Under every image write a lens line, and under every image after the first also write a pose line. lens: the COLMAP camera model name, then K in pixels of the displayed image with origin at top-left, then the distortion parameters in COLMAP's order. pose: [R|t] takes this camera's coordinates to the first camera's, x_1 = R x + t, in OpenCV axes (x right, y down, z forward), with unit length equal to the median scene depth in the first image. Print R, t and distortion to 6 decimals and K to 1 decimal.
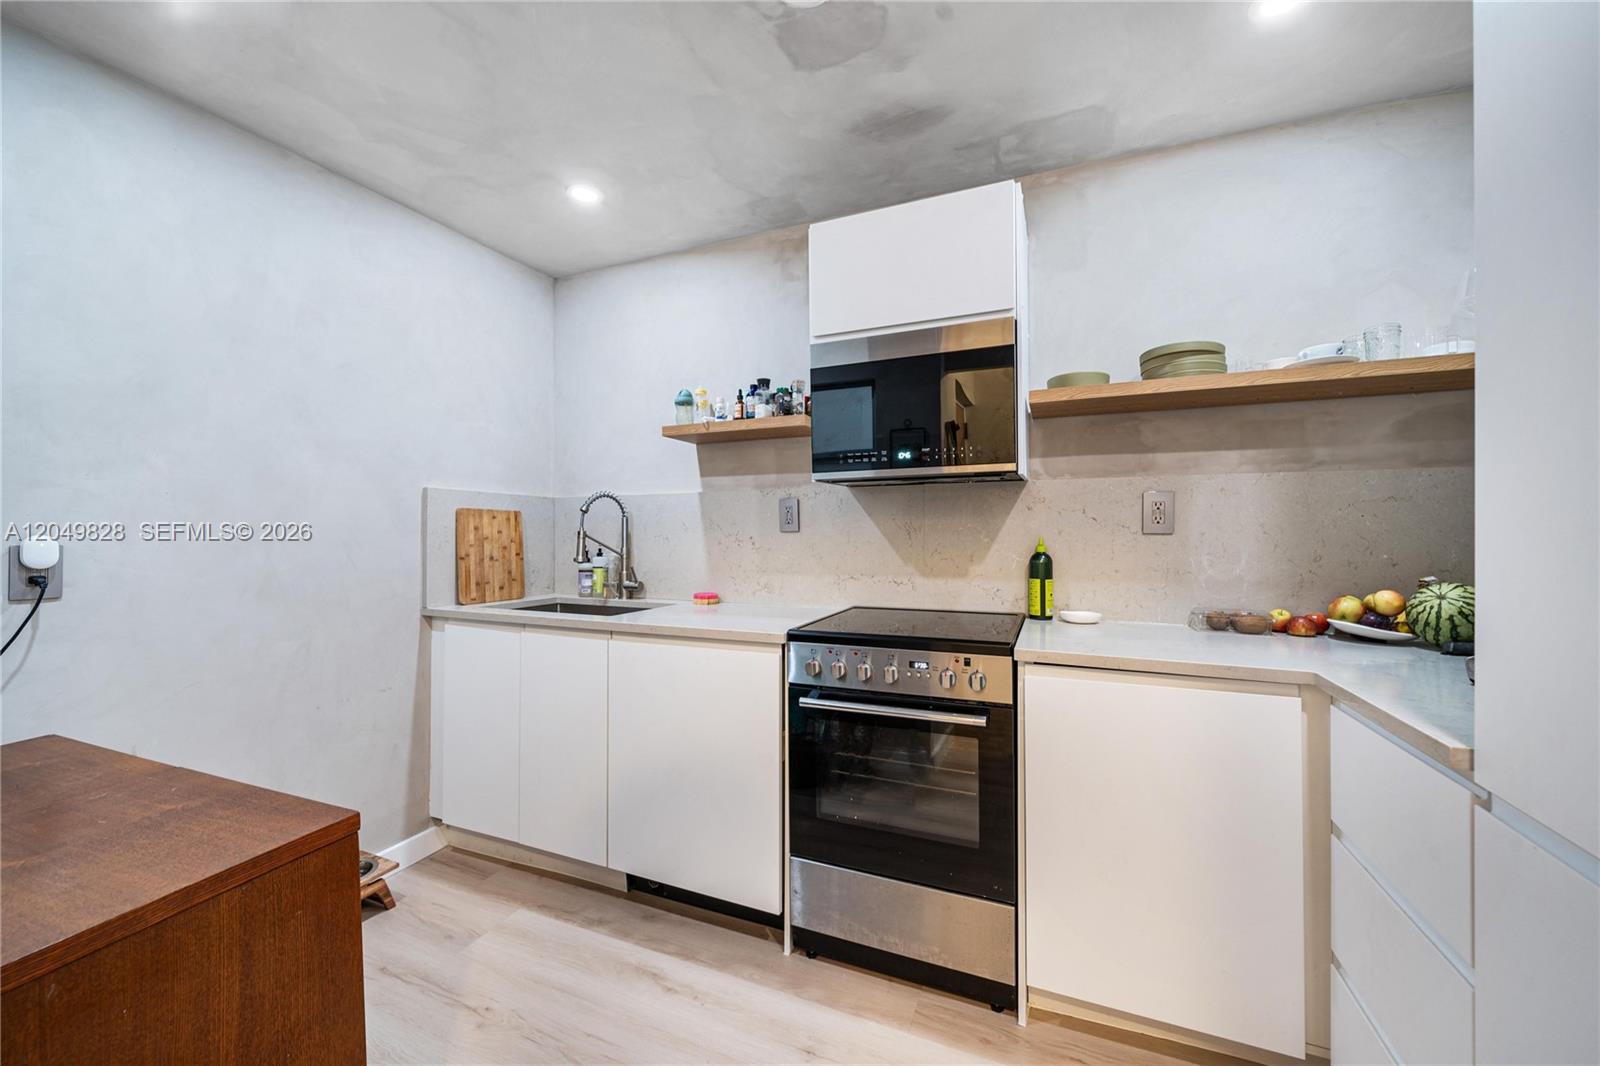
lens RADIAL K [[607.0, 0, 786.6], [0, 607.0, 559.0], [0, 0, 1]] dist [-0.008346, -0.000006]
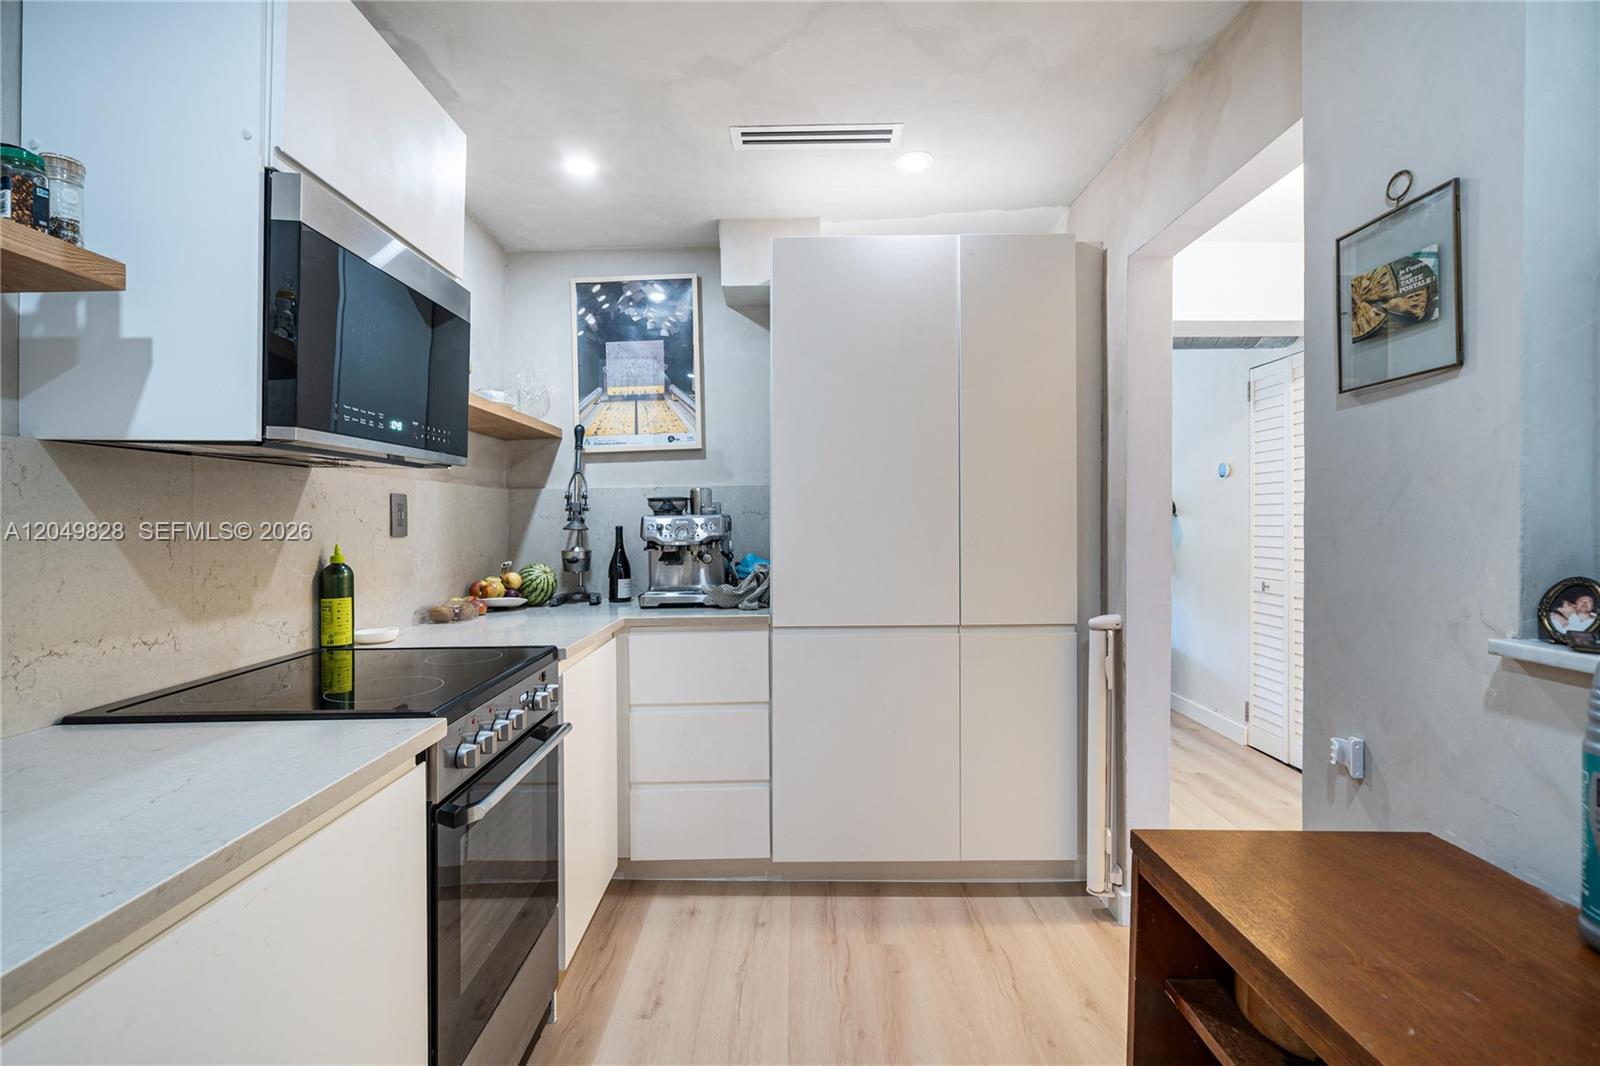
lens RADIAL K [[714.8, 0, 800.0], [0, 714.8, 533.0], [0, 0, 1]] dist [0.000632, 0.000118]
pose [[-0.414453, -0.011263, 0.910001, -0.696023], [0.051127, 0.998056, 0.035638, -0.055190], [-0.908634, 0.061296, -0.413071, 0.900804]]
